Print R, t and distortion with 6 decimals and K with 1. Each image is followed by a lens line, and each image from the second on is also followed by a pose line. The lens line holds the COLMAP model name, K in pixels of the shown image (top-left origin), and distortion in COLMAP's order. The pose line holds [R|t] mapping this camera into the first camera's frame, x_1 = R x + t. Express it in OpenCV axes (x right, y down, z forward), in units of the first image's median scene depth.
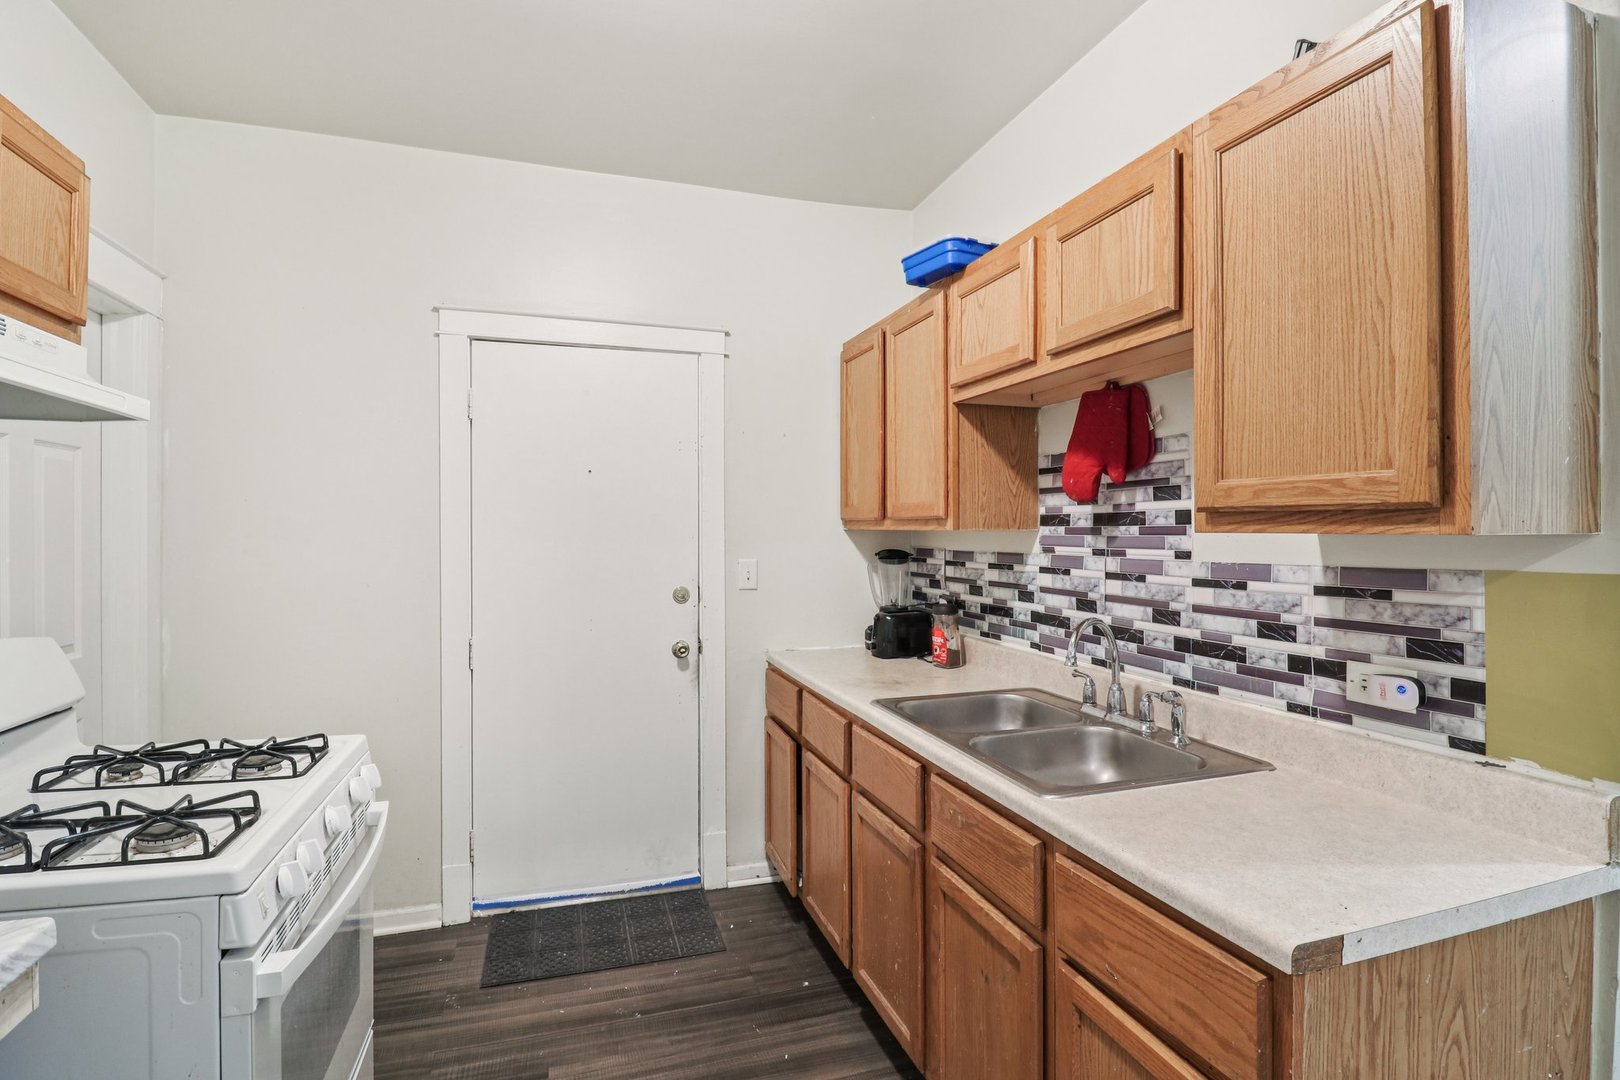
lens RADIAL K [[773.1, 0, 813.0], [0, 773.1, 519.4], [0, 0, 1]] dist [0.002057, -0.017073]
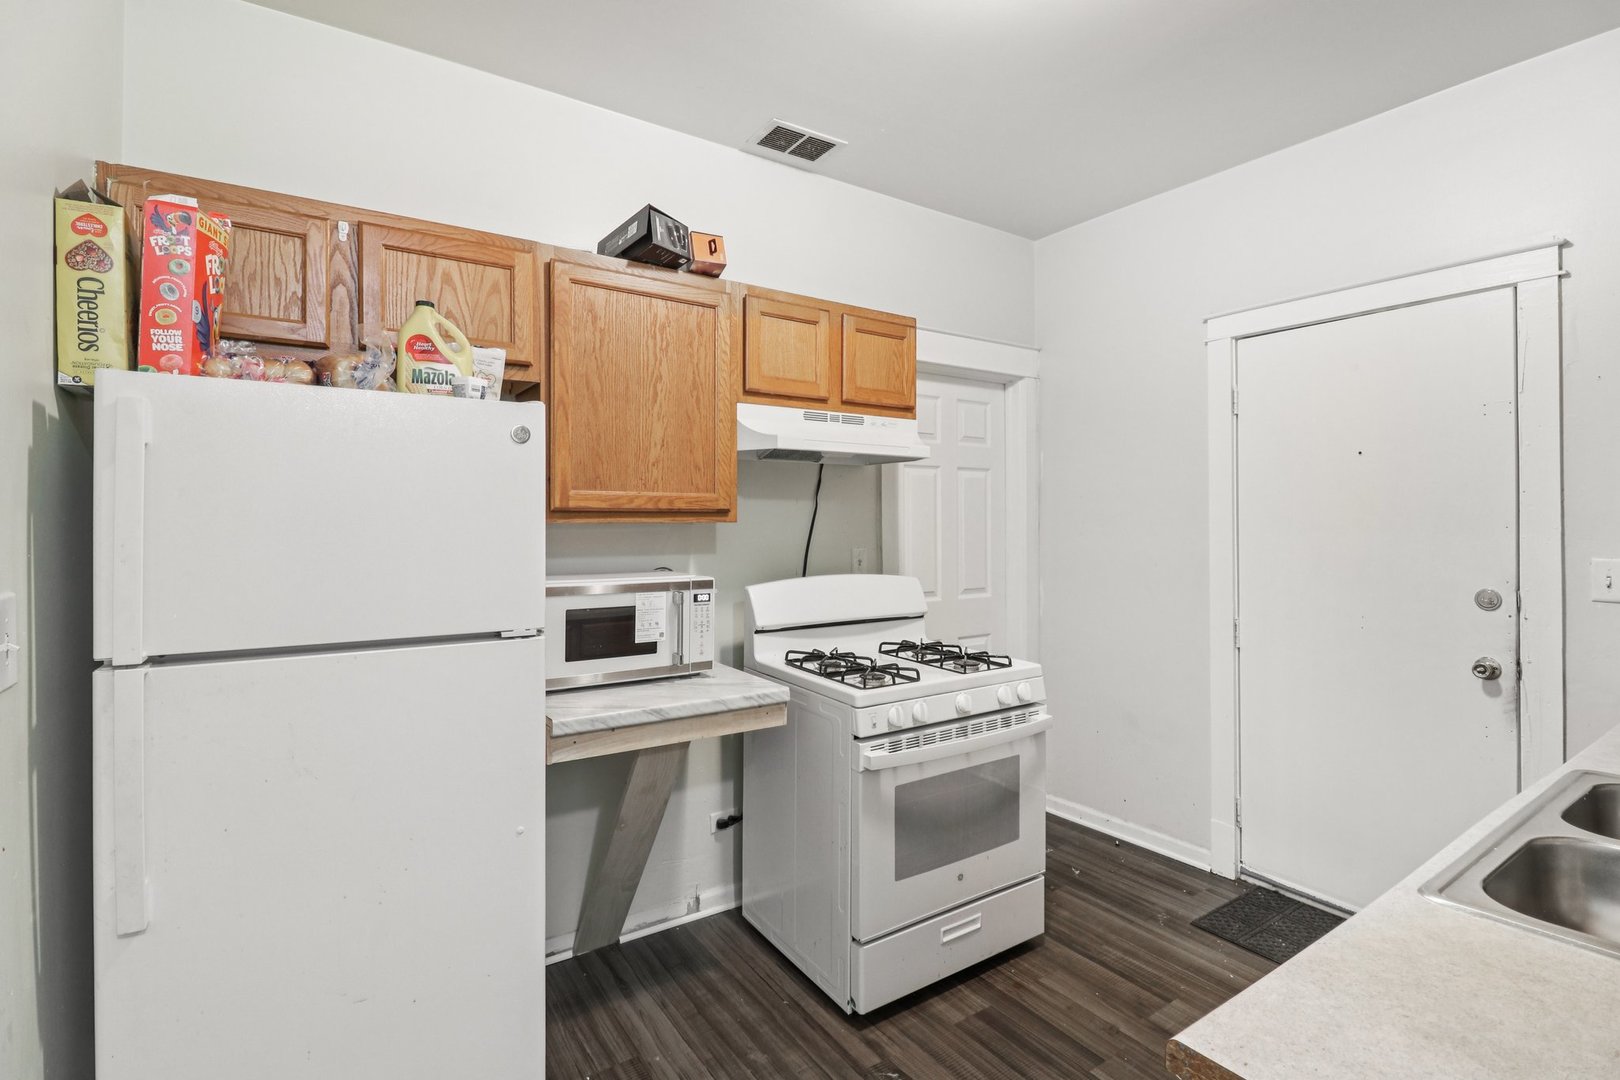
lens RADIAL K [[773.1, 0, 813.0], [0, 773.1, 519.4], [0, 0, 1]] dist [0.002057, -0.017073]
pose [[0.271576, -0.002554, -0.962414, 0.496583], [0.018416, 0.999827, 0.002543, 0.002131], [0.962241, -0.018414, 0.271576, 0.166388]]
